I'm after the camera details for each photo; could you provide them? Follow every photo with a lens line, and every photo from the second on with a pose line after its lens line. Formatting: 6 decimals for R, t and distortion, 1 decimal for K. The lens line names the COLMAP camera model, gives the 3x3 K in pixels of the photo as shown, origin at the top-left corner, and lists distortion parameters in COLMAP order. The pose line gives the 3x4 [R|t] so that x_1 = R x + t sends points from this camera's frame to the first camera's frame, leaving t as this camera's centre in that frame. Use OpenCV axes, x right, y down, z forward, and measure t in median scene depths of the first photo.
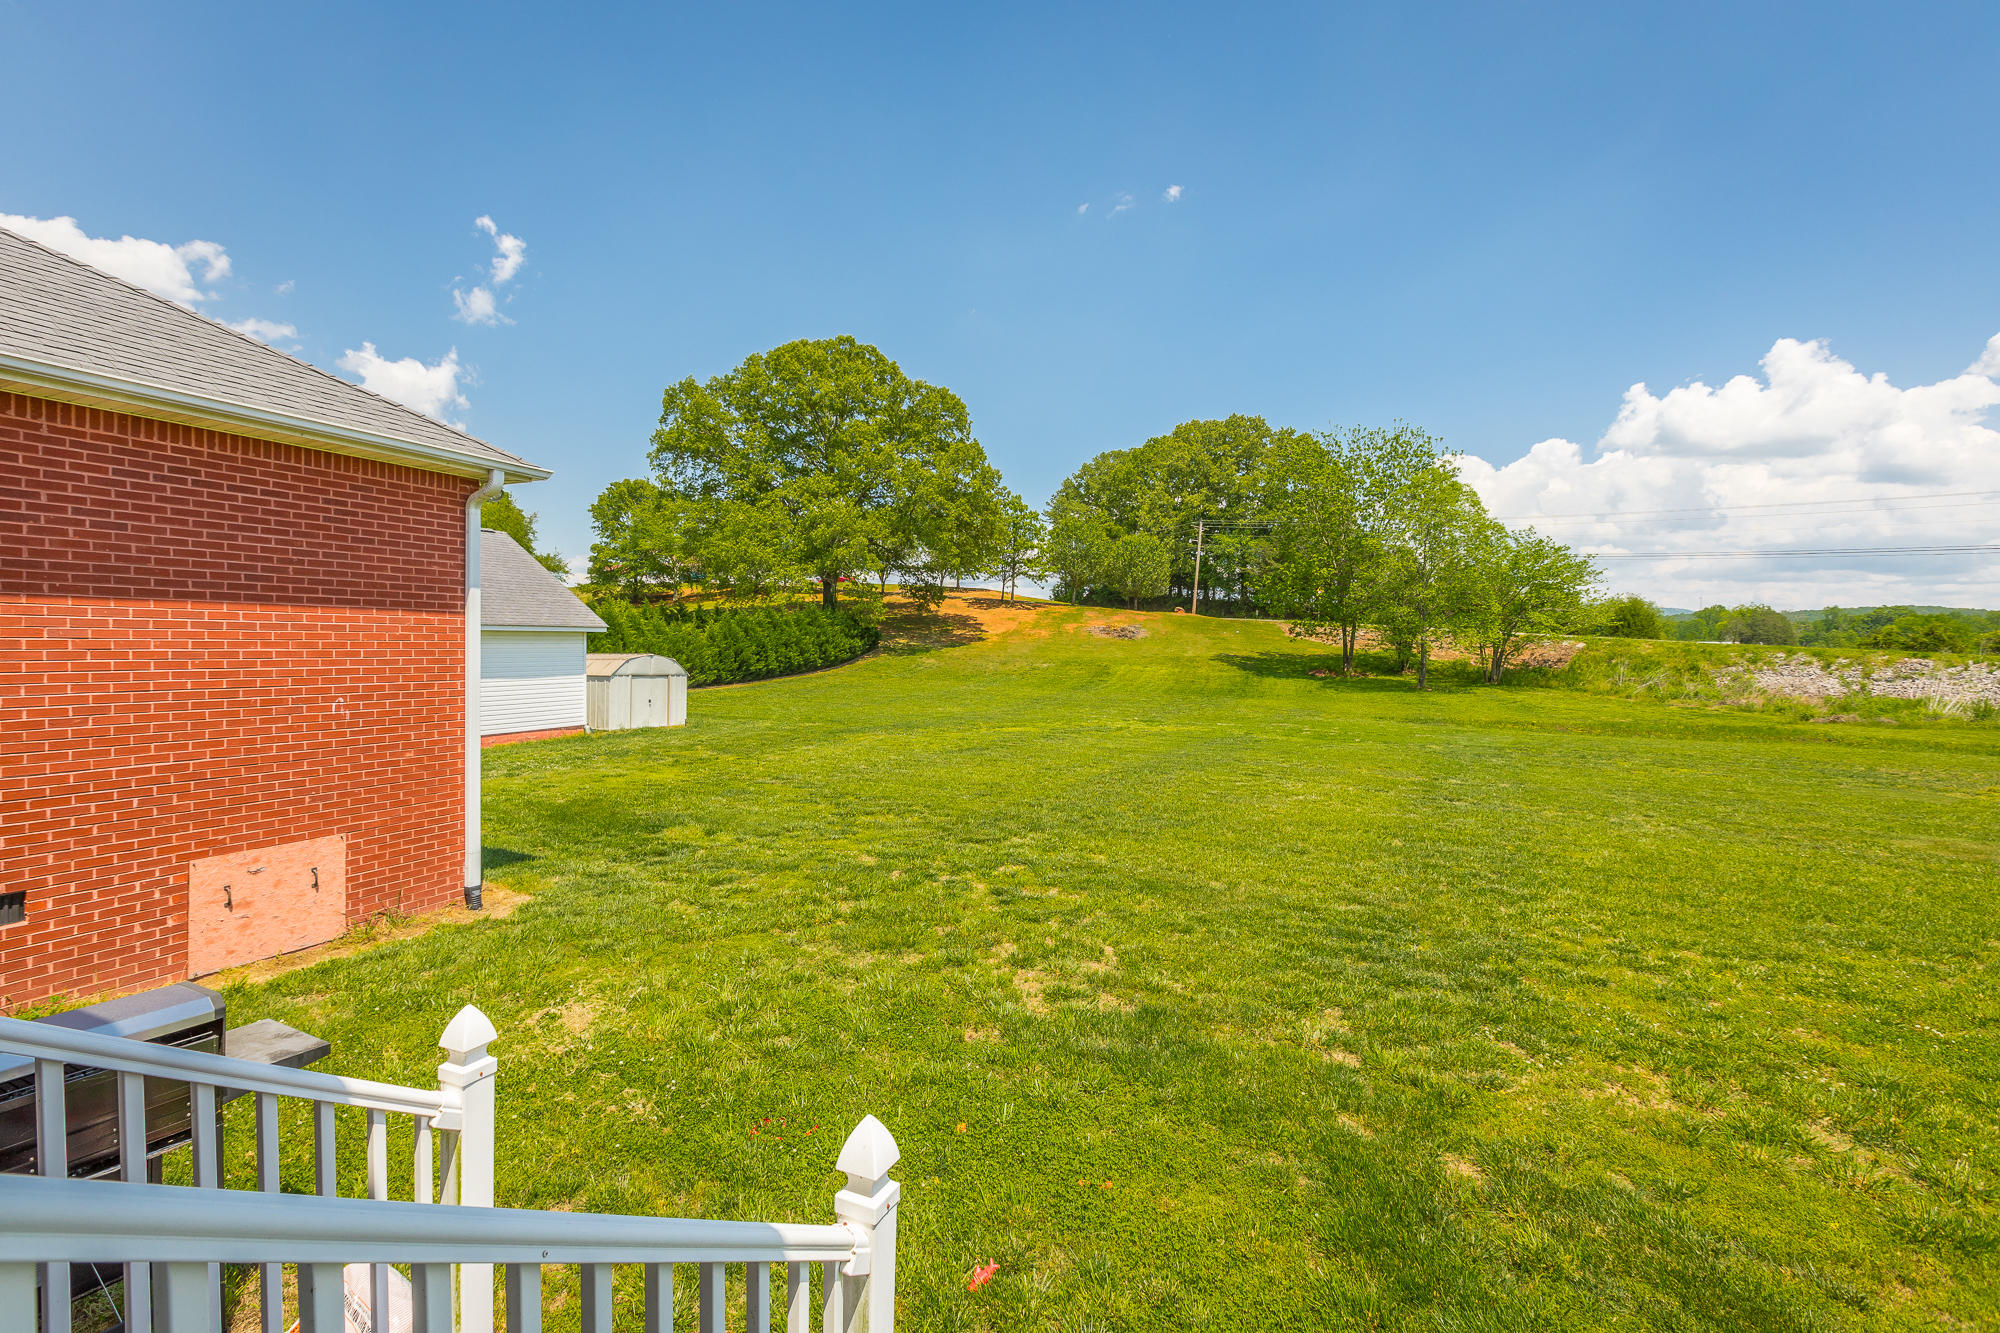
lens RADIAL K [[887.3, 0, 987.6], [0, 887.3, 651.3], [0, 0, 1]] dist [-0.005449, 0.000471]
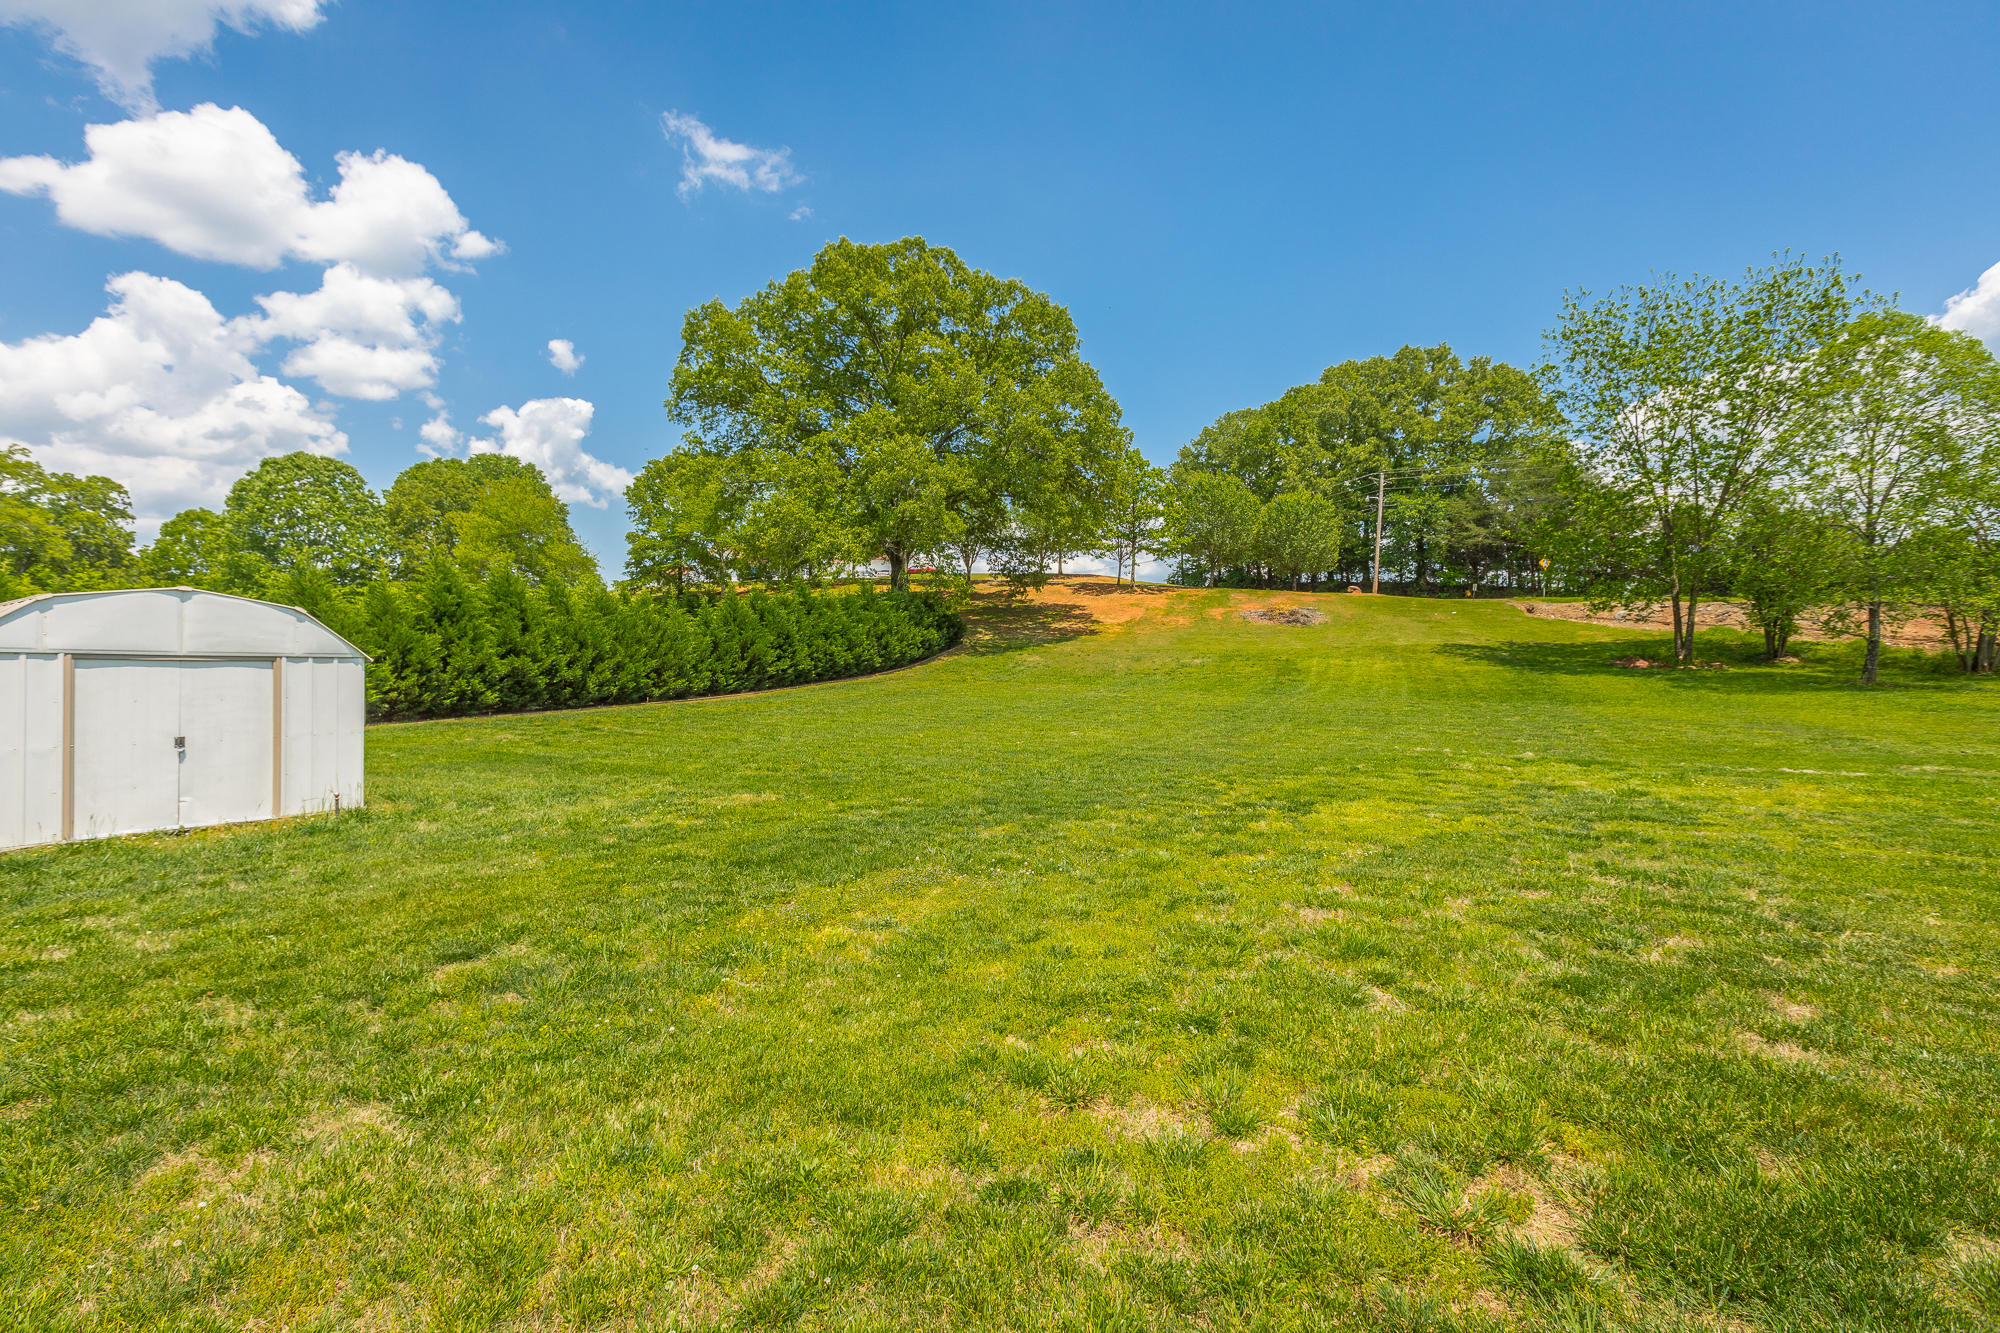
lens RADIAL K [[887.3, 0, 1010.2], [0, 887.3, 657.7], [0, 0, 1]] dist [-0.005449, 0.000471]
pose [[0.997217, -0.015739, -0.072867, -0.026433], [0.015536, 0.999874, -0.003352, 0.010867], [0.072910, 0.002210, 0.997336, 0.243988]]
